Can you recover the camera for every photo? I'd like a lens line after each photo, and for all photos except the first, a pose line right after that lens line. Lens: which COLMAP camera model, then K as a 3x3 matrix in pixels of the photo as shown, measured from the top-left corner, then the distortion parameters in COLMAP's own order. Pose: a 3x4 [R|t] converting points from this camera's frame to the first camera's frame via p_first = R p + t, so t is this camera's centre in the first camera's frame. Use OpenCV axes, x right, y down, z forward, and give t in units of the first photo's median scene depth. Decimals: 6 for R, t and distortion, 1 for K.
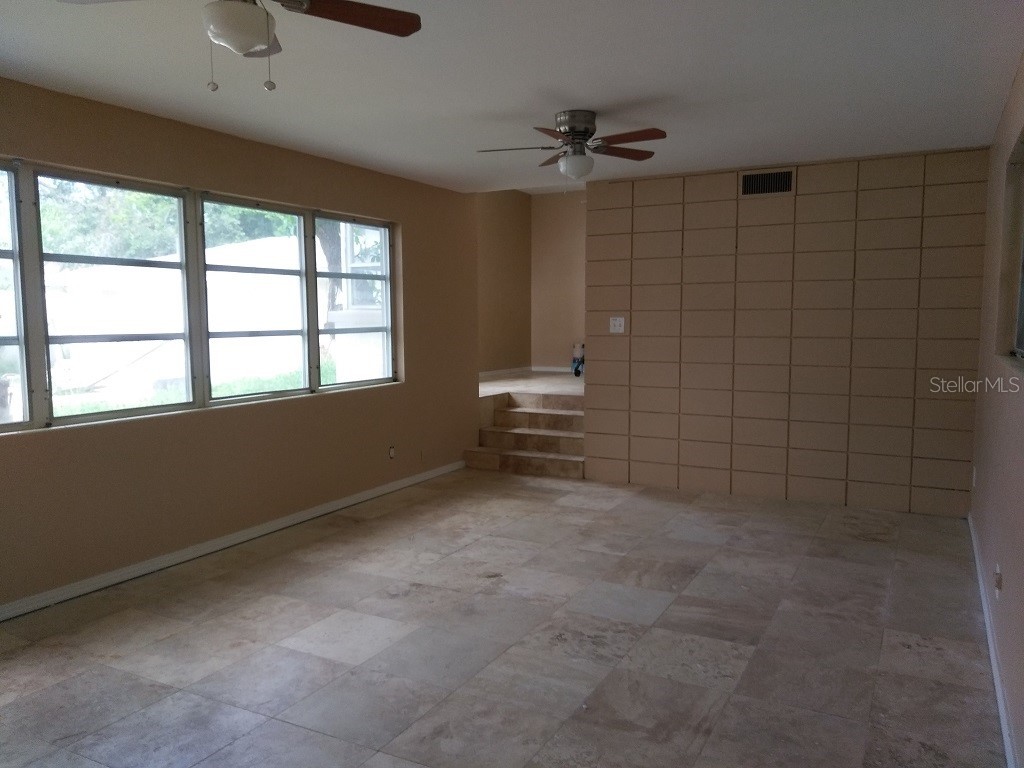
lens RADIAL K [[792.3, 0, 510.7], [0, 792.3, 389.1], [0, 0, 1]] dist [-0.007672, -0.007285]
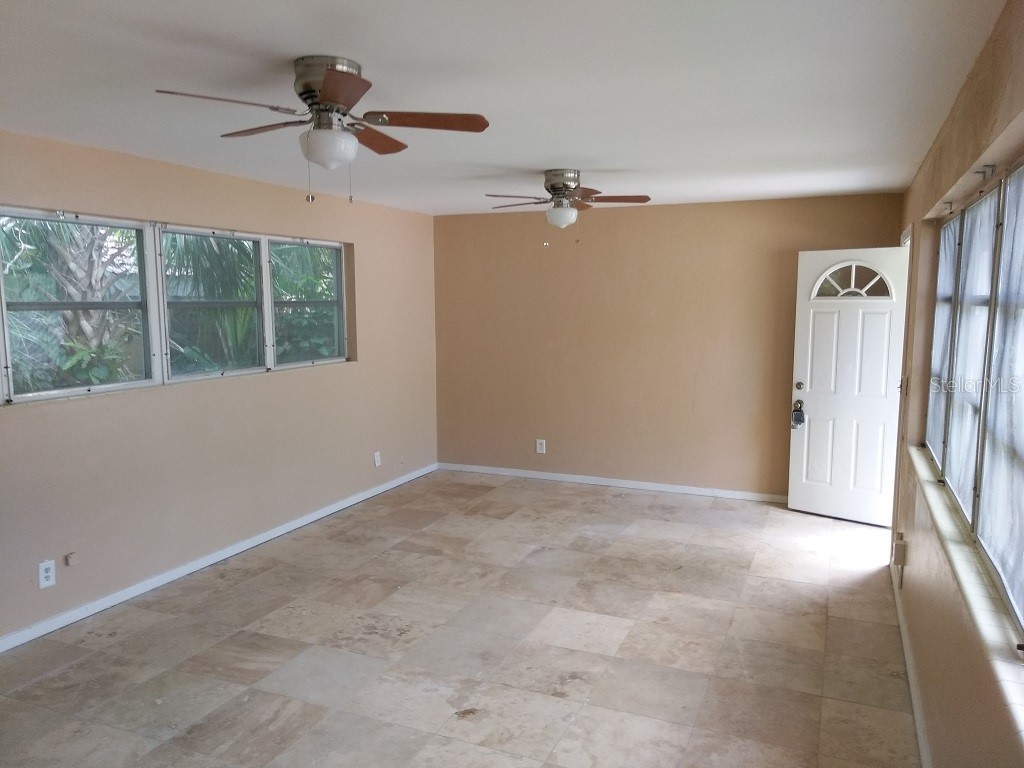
lens RADIAL K [[792.3, 0, 512.0], [0, 792.3, 387.0], [0, 0, 1]] dist [-0.007672, -0.007285]
pose [[-0.996308, 0.010646, -0.085191, -0.003815], [-0.006809, 0.979358, 0.202016, -0.268588], [0.085584, 0.201850, -0.975670, 2.000989]]
